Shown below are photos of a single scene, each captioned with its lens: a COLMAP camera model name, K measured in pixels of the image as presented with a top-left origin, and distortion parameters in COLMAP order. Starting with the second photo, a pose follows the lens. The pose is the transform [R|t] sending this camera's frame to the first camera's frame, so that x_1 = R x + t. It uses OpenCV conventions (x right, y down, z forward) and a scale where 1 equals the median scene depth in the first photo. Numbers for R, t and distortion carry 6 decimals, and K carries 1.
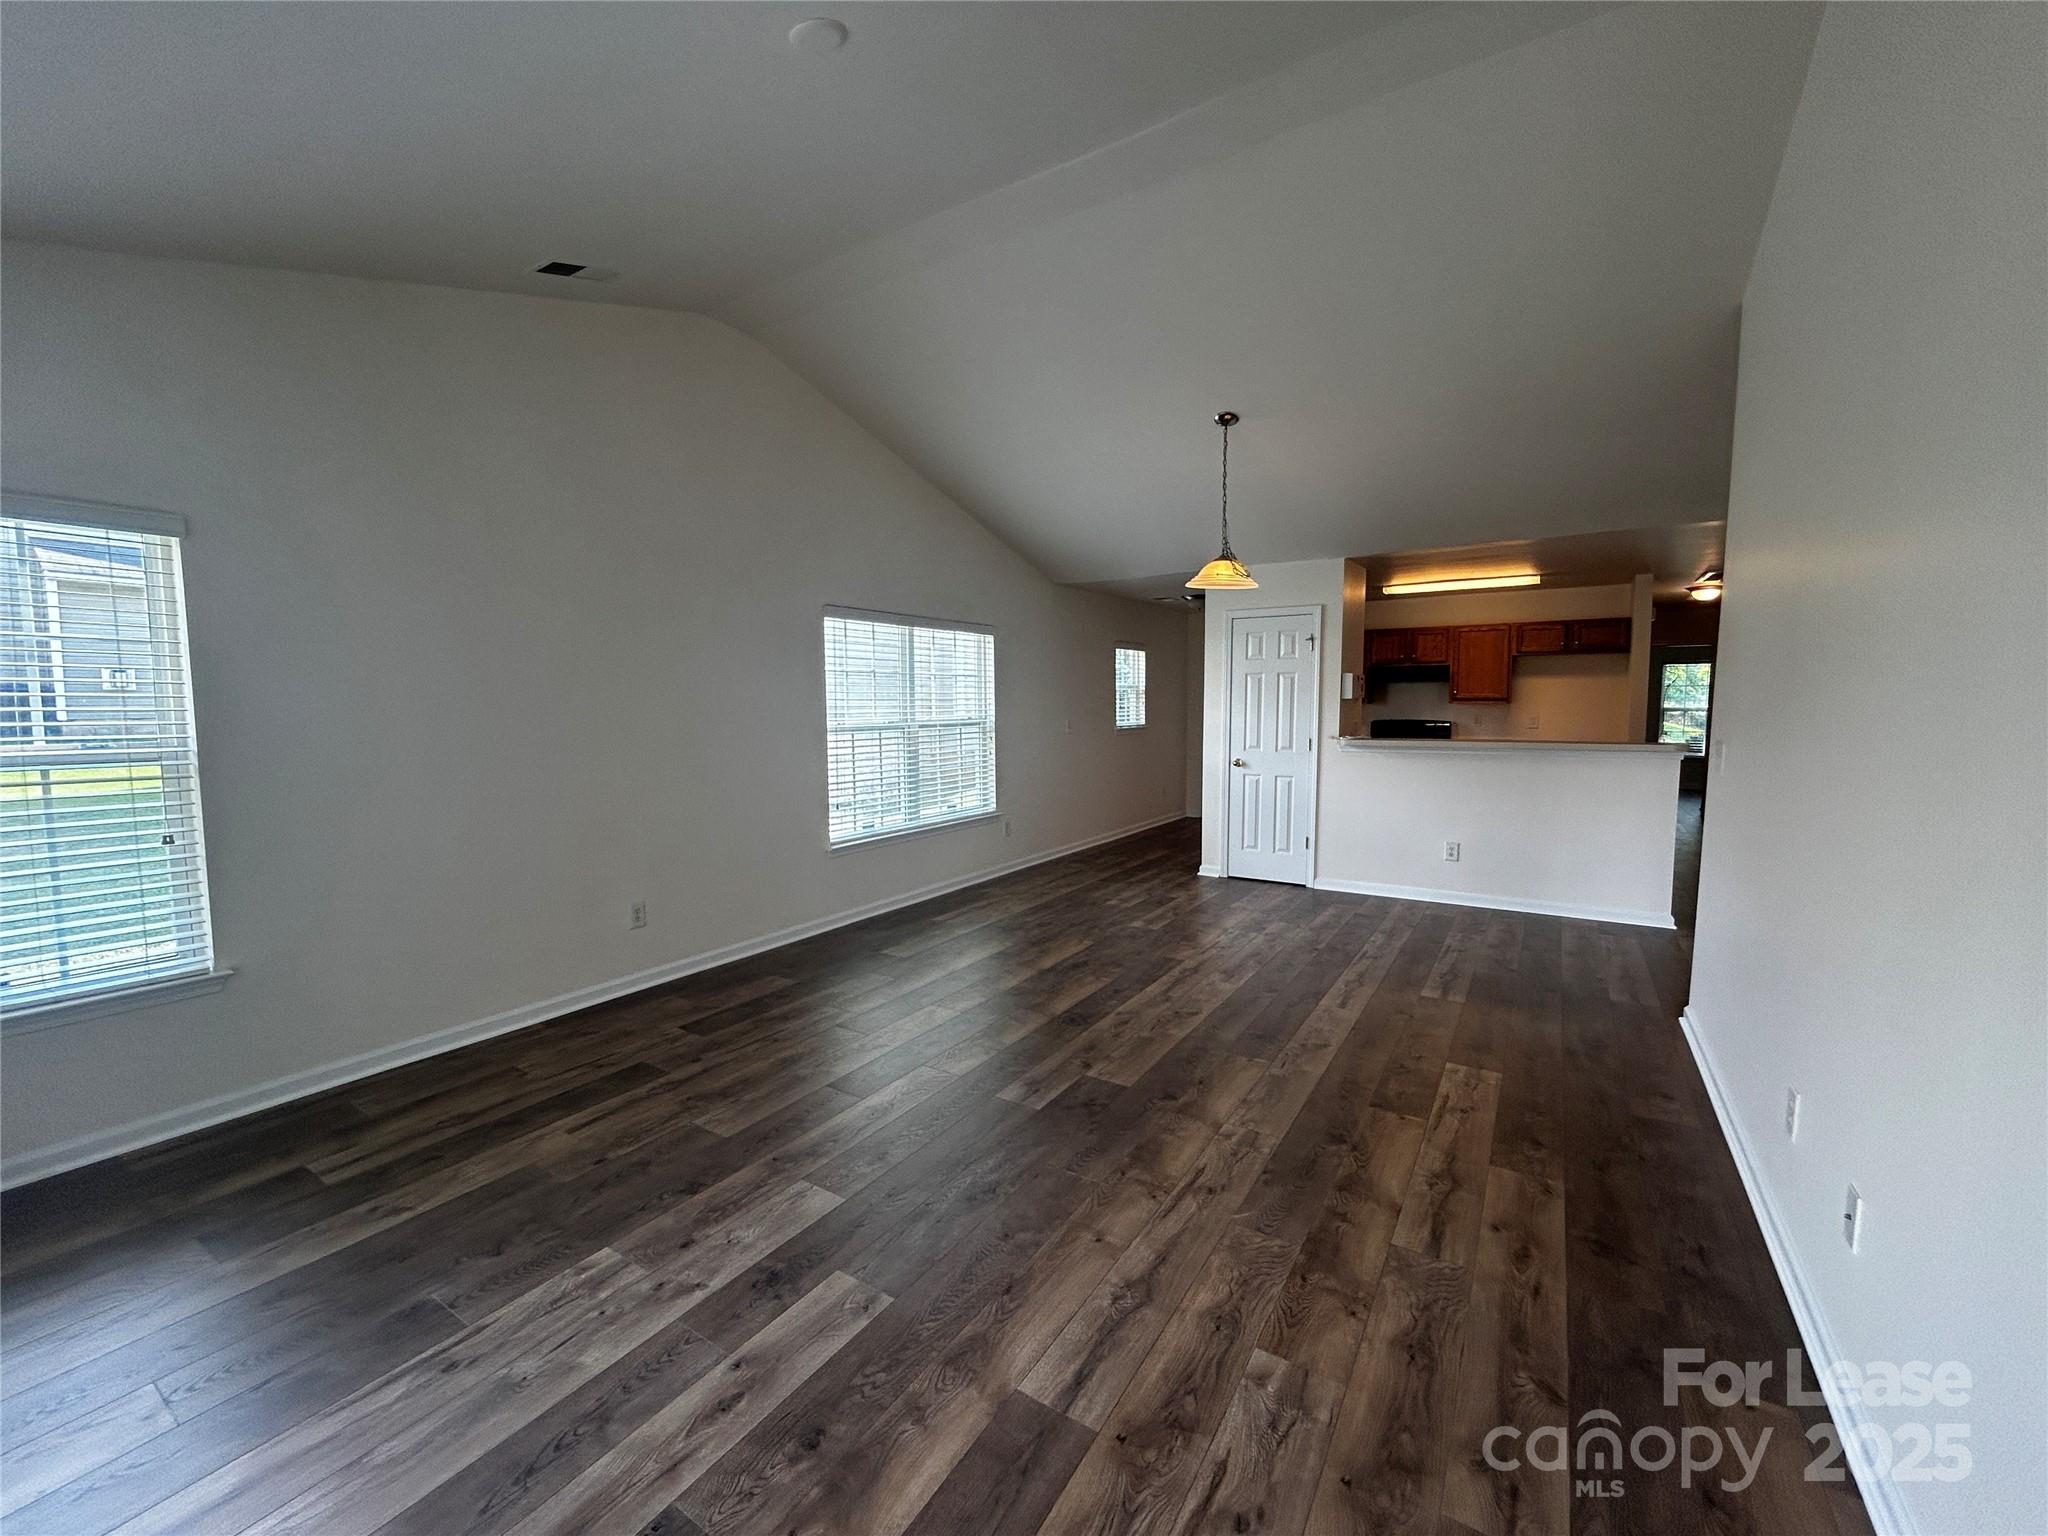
lens RADIAL K [[833.8, 0, 1032.5], [0, 833.8, 782.2], [0, 0, 1]] dist [-0.000257, 0.000559]
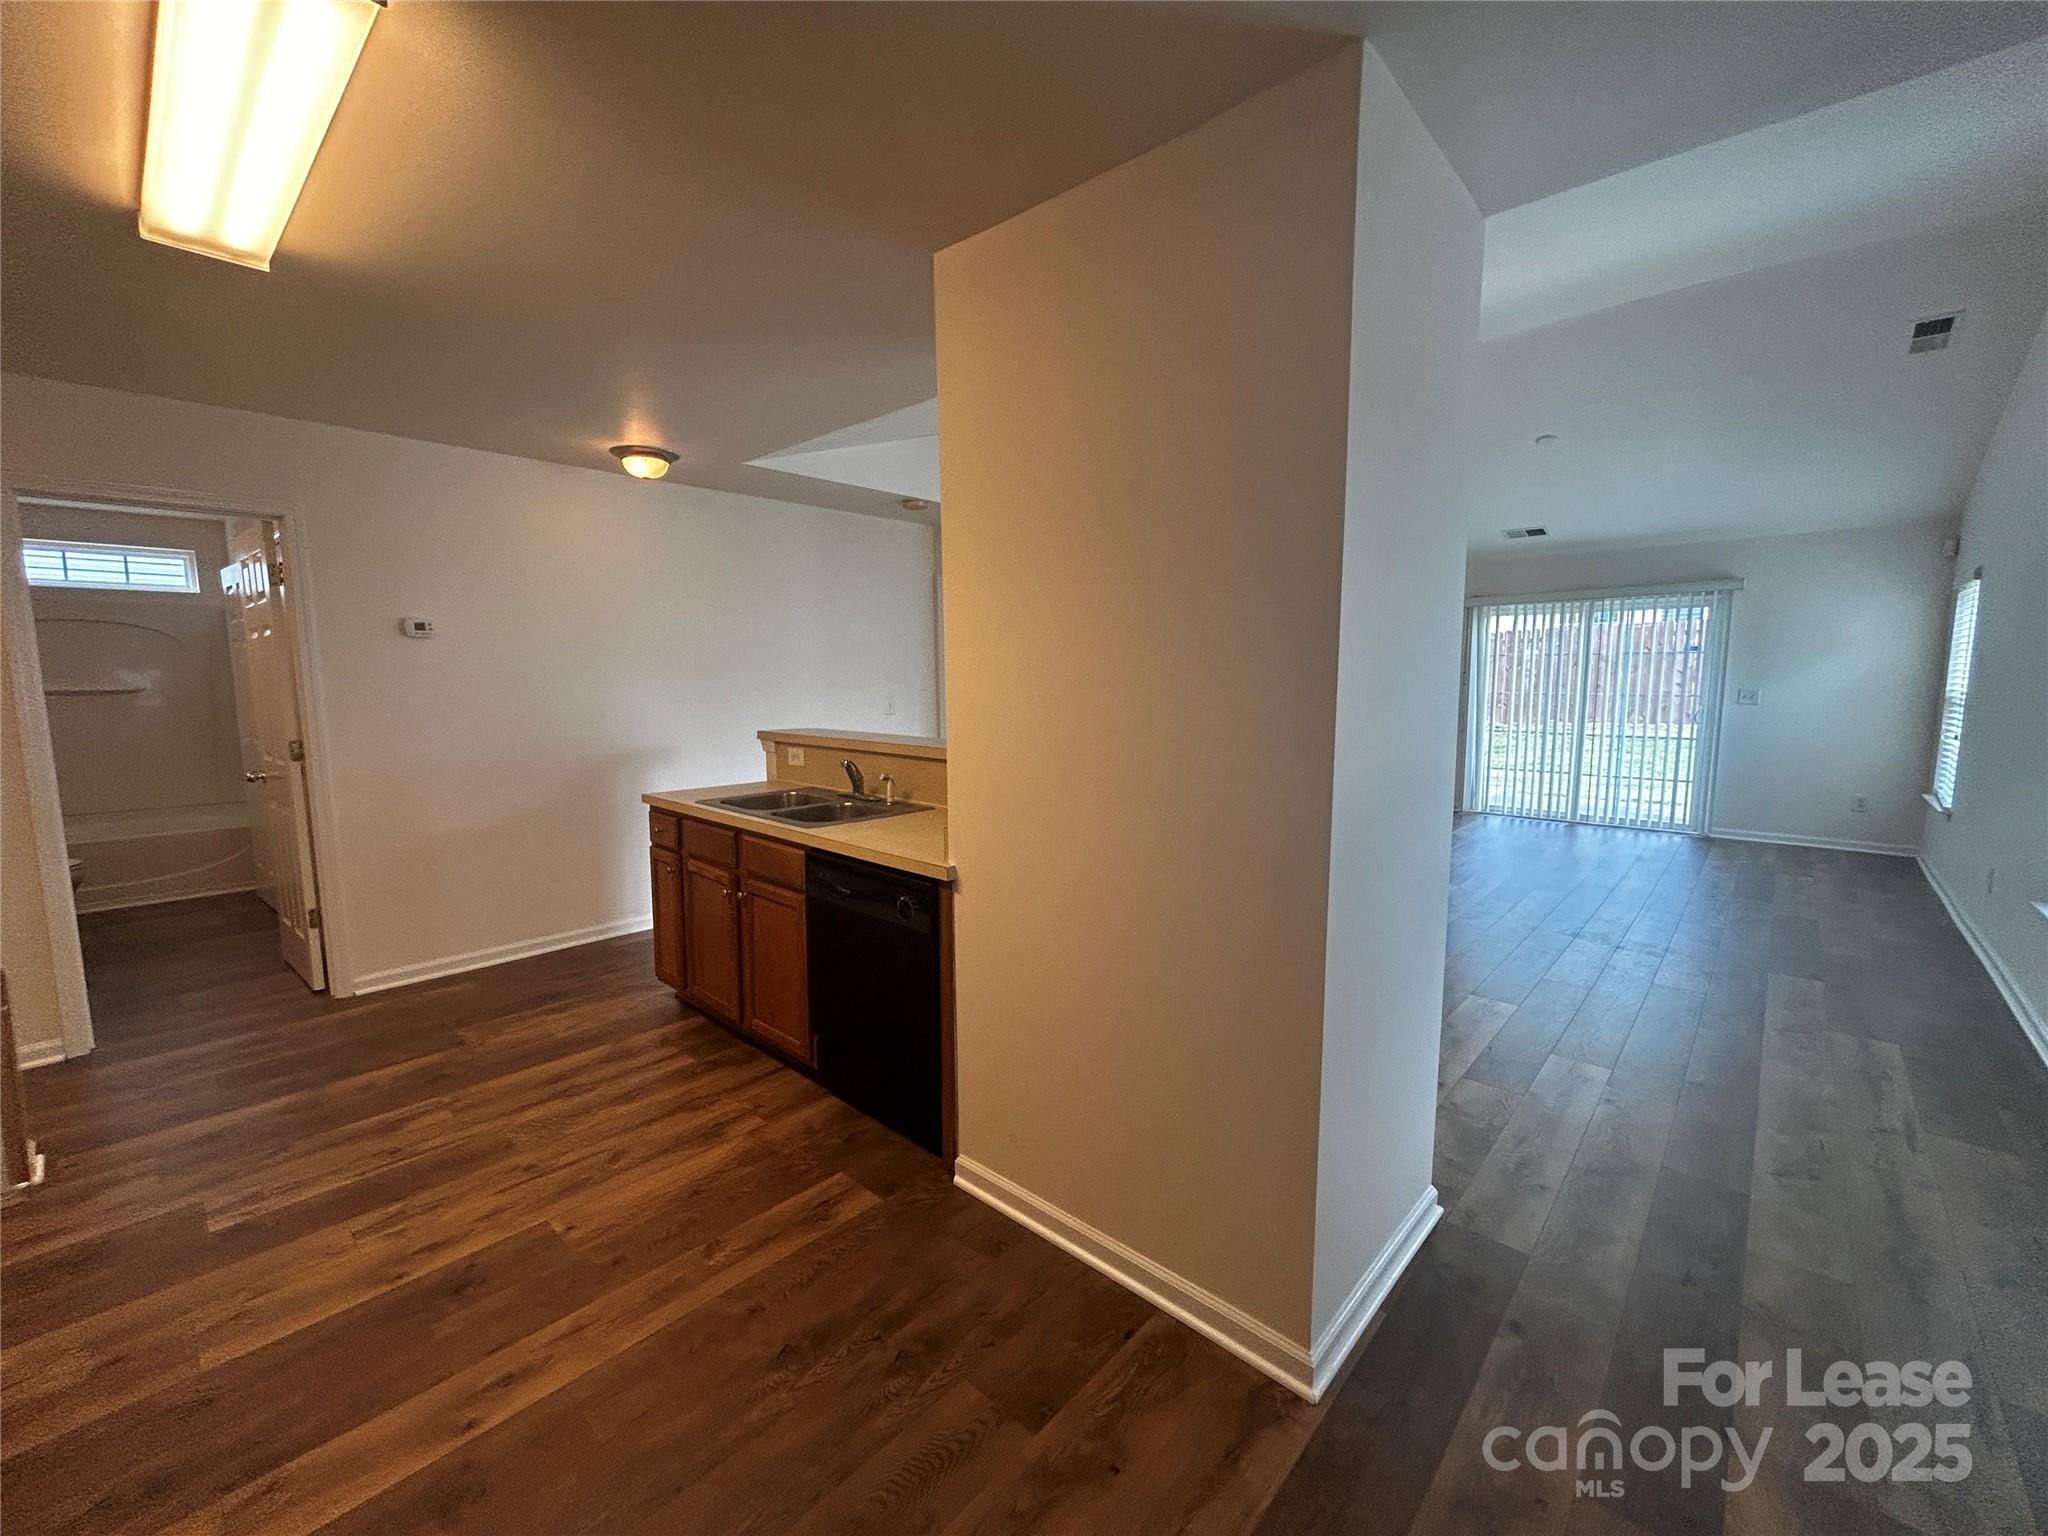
lens RADIAL K [[833.8, 0, 1028.3], [0, 833.8, 765.2], [0, 0, 1]] dist [-0.000257, 0.000559]
pose [[-0.984937, -0.011339, 0.172541, 0.473349], [0.024994, 0.978032, 0.206951, -0.201800], [-0.171098, 0.208146, -0.963017, 2.032126]]
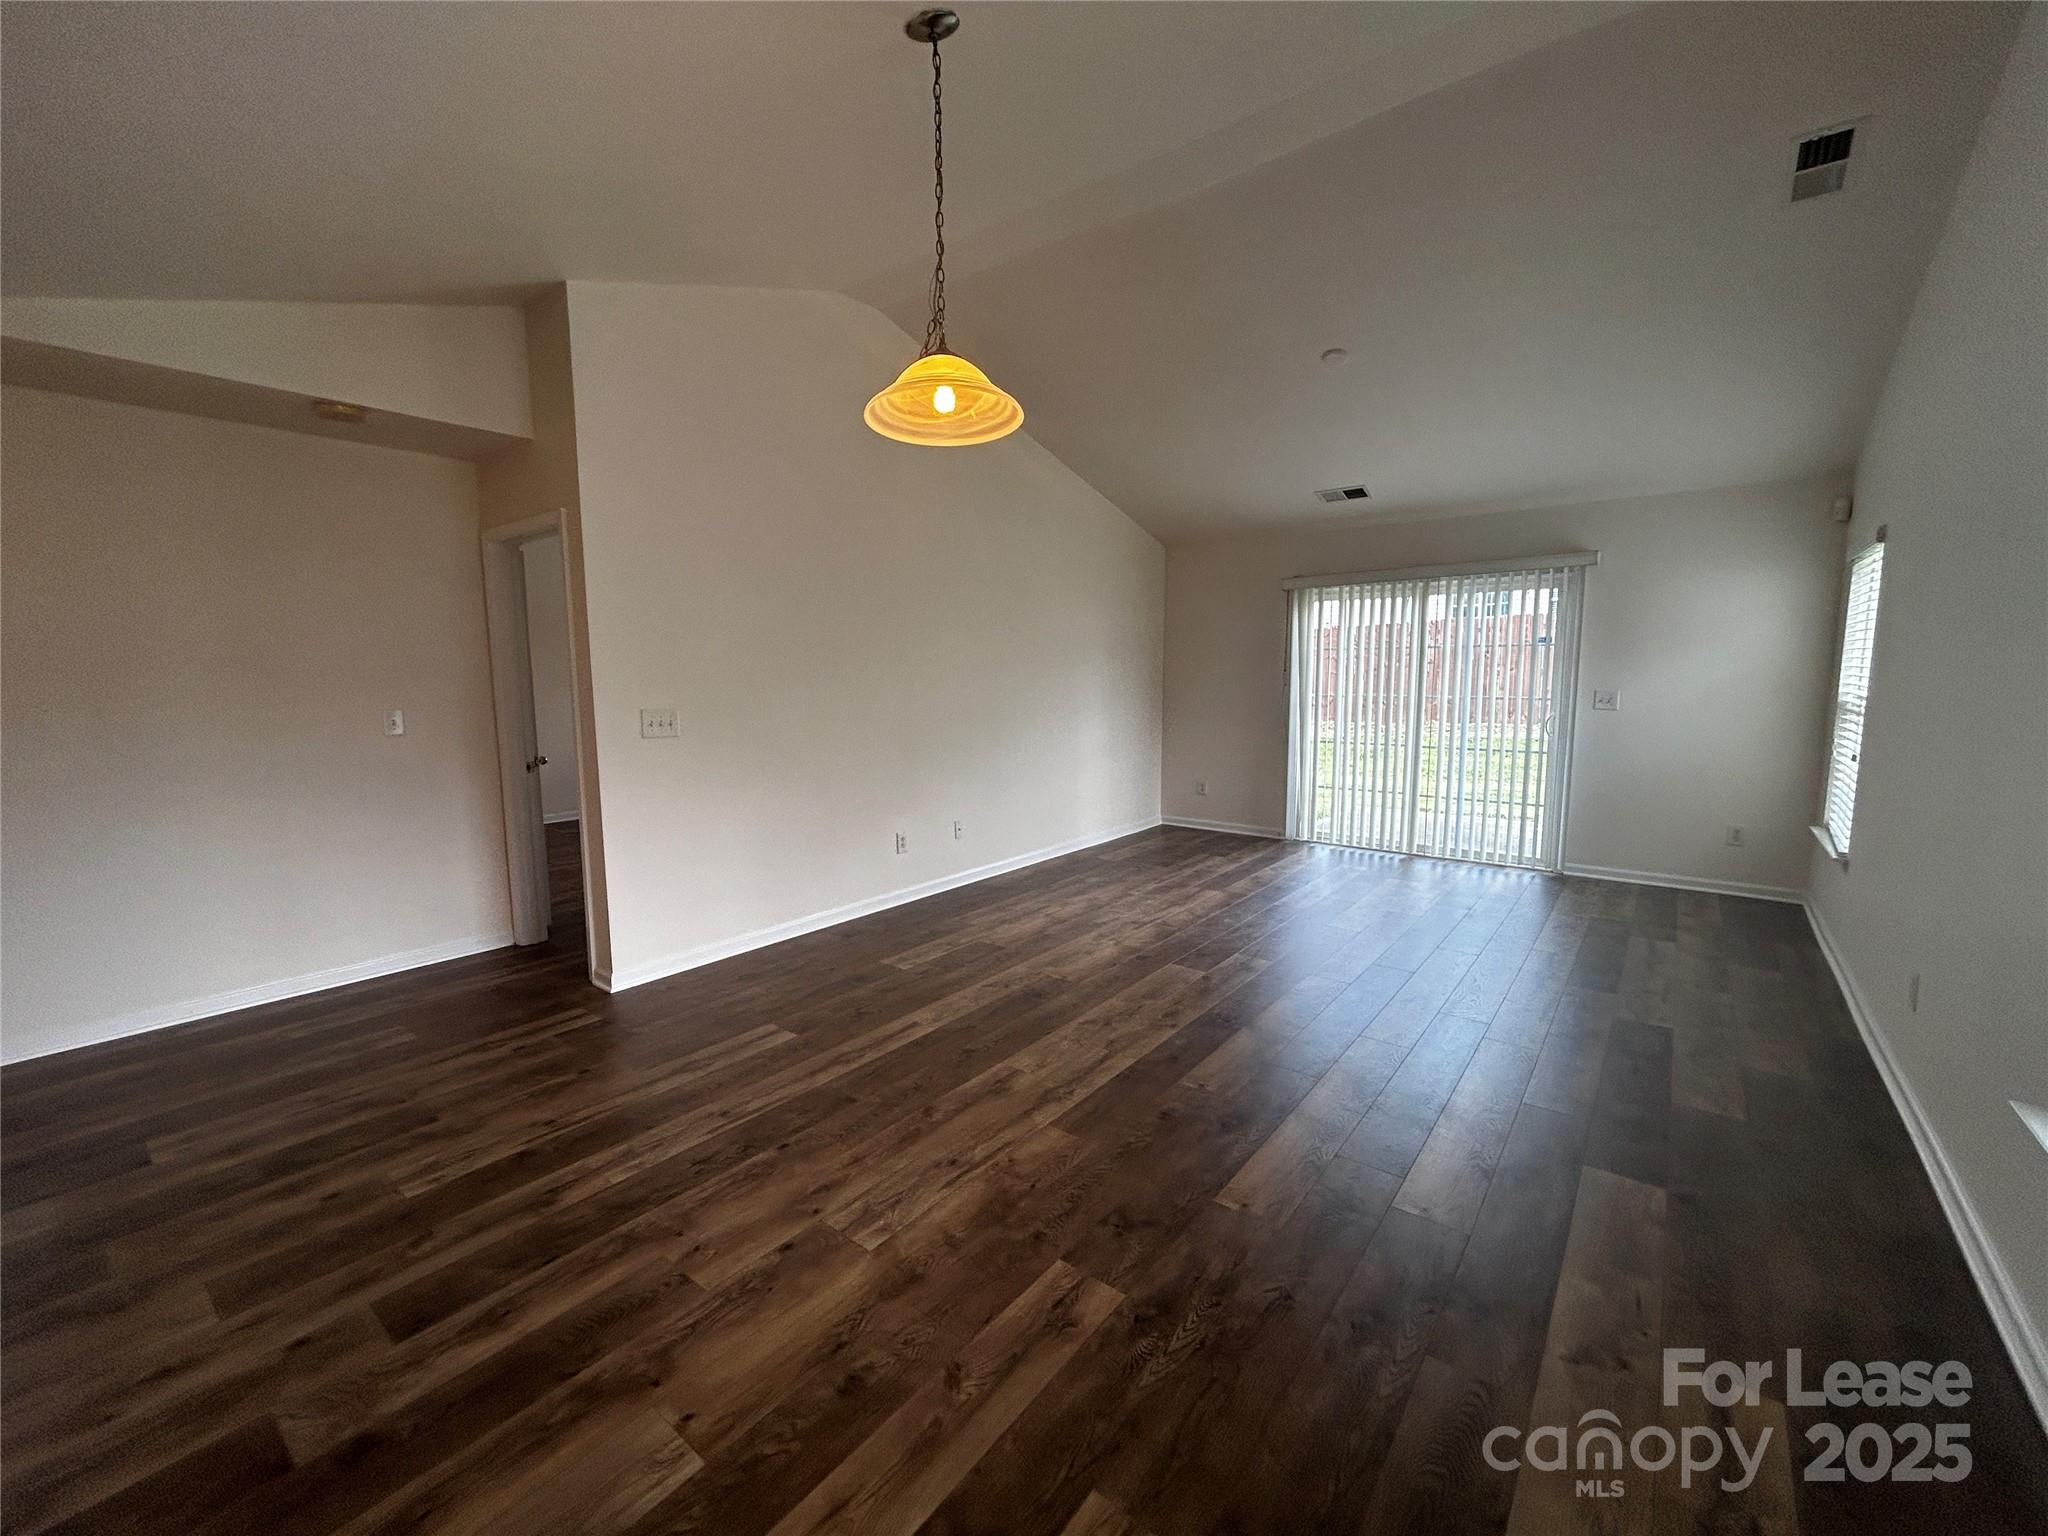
lens RADIAL K [[833.8, 0, 1031.7], [0, 833.8, 764.7], [0, 0, 1]] dist [-0.000257, 0.000559]
pose [[-0.994958, -0.000452, 0.100292, 0.144816], [0.020932, 0.977032, 0.212064, -0.158127], [-0.098084, 0.213094, -0.972096, 1.586058]]
